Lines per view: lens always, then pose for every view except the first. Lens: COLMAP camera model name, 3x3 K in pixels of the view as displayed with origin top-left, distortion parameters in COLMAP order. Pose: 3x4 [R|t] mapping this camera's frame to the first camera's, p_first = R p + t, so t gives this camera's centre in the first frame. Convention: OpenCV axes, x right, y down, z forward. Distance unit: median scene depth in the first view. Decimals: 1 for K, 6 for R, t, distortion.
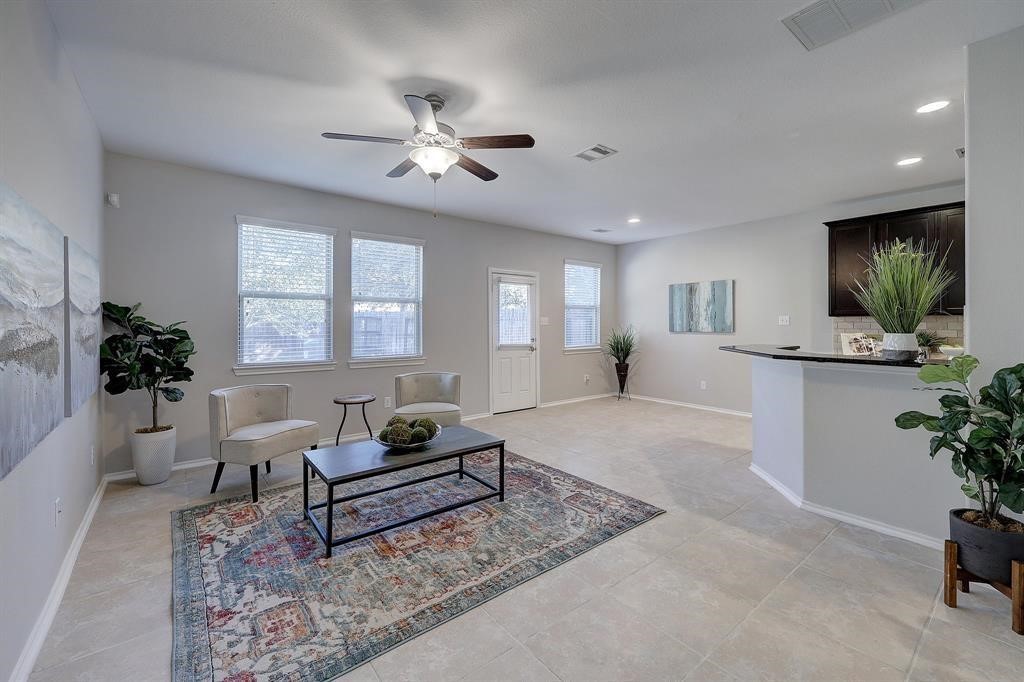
lens RADIAL K [[433.8, 0, 517.3], [0, 433.8, 322.4], [0, 0, 1]] dist [0.000741, 0.000424]
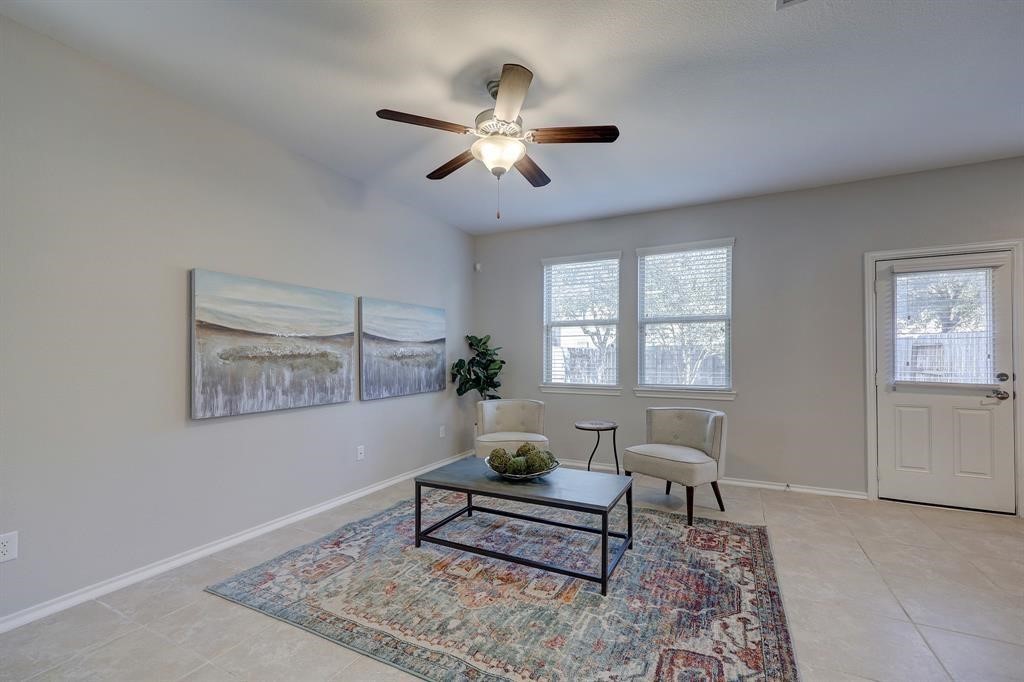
lens RADIAL K [[424.8, 0, 515.9], [0, 424.8, 353.8], [0, 0, 1]] dist [0.000528, 0.000034]
pose [[0.407382, -0.009050, -0.913213, 0.331197], [0.003198, 0.999959, -0.008484, 0.021074], [0.913252, 0.000536, 0.407395, 0.372274]]
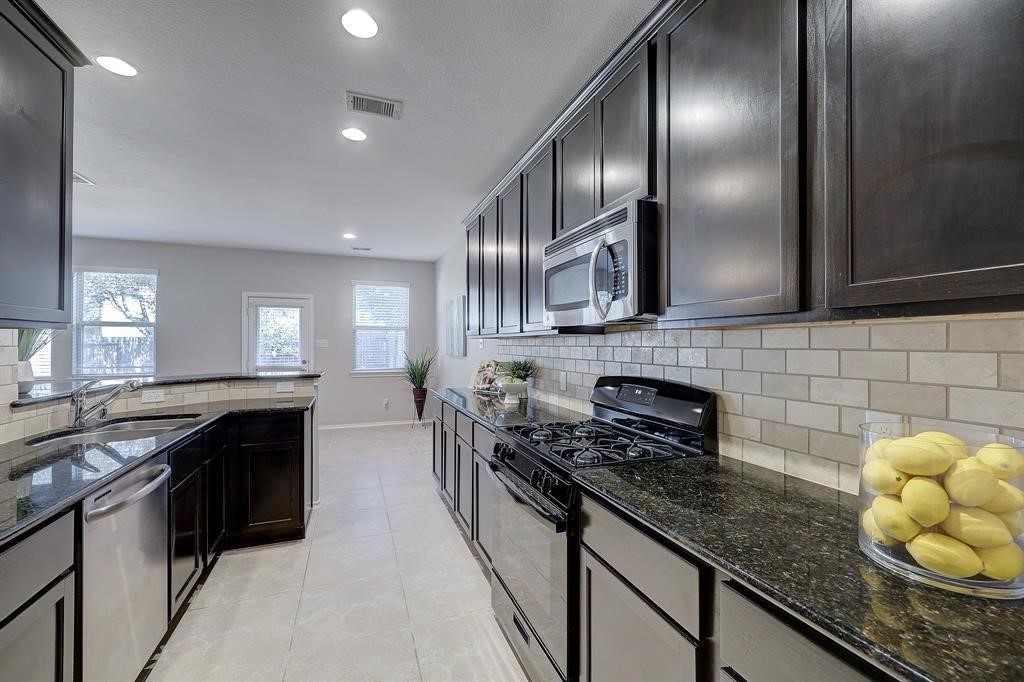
lens RADIAL K [[413.7, 0, 513.9], [0, 413.7, 341.6], [0, 0, 1]] dist [-0.000615, -0.000200]
pose [[0.953873, -0.000803, -0.300211, 1.023457], [-0.000838, 0.999985, -0.005339, -0.002754], [0.300210, 0.005344, 0.953858, 0.297254]]
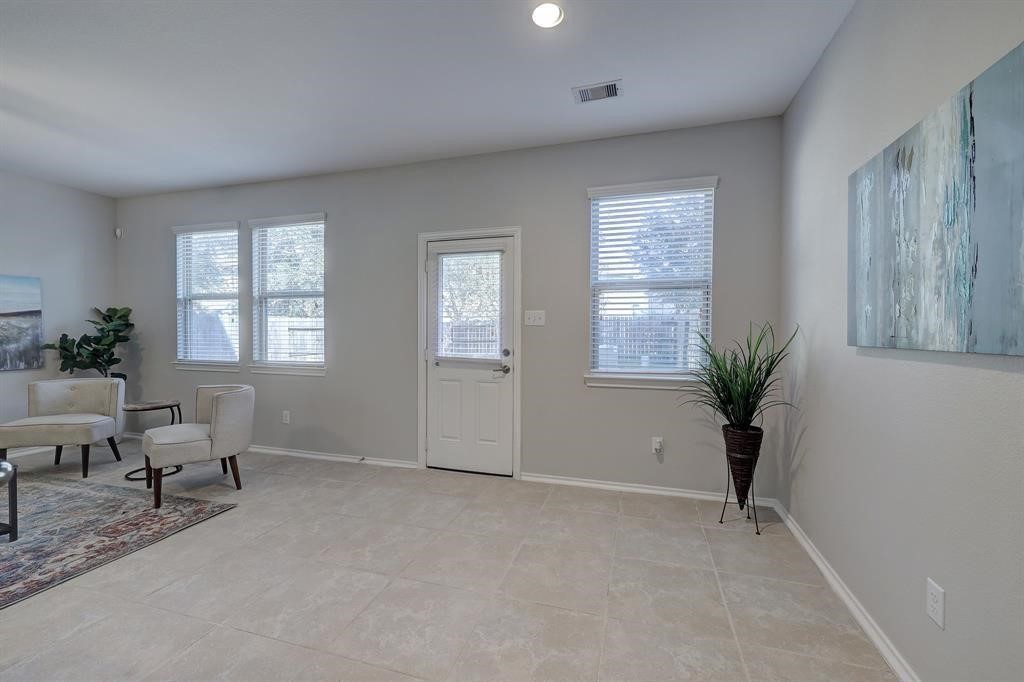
lens RADIAL K [[419.3, 0, 516.3], [0, 419.3, 338.0], [0, 0, 1]] dist [-0.000801, 0.000167]
pose [[0.559477, 0.016939, -0.828673, 0.624340], [-0.000778, 0.999801, 0.019912, 0.014999], [0.828846, -0.010496, 0.559379, 0.926959]]
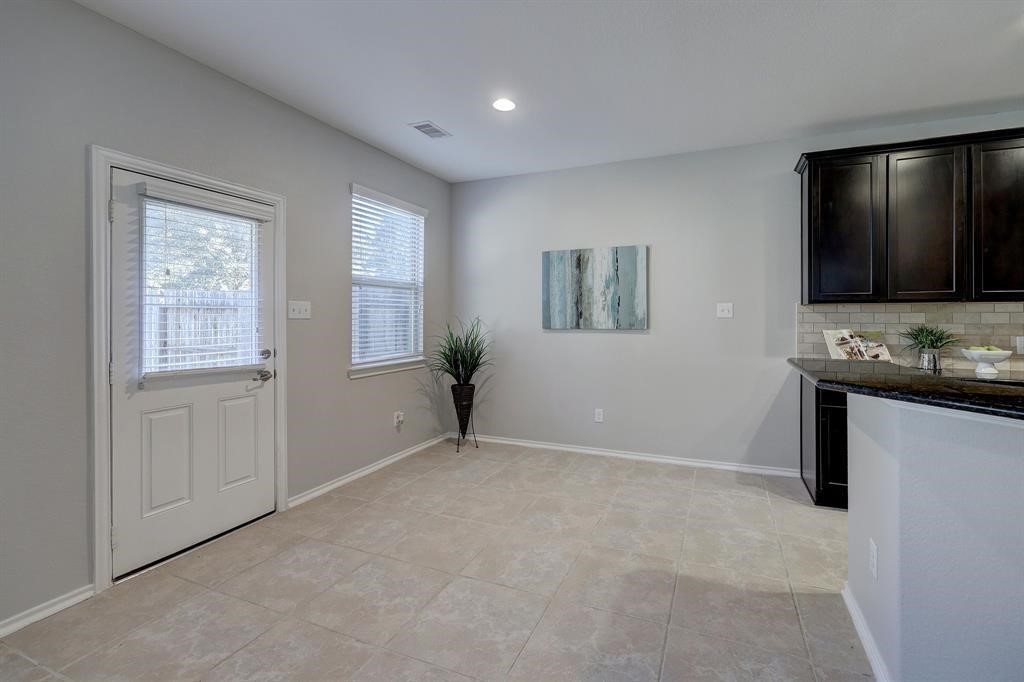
lens RADIAL K [[434.8, 0, 560.4], [0, 434.8, 315.9], [0, 0, 1]] dist [-0.001874, -0.000182]
pose [[0.864213, 0.000407, 0.503126, 0.091509], [-0.000186, 1.000000, -0.000490, 0.004774], [-0.503126, 0.000330, 0.864213, 0.637383]]
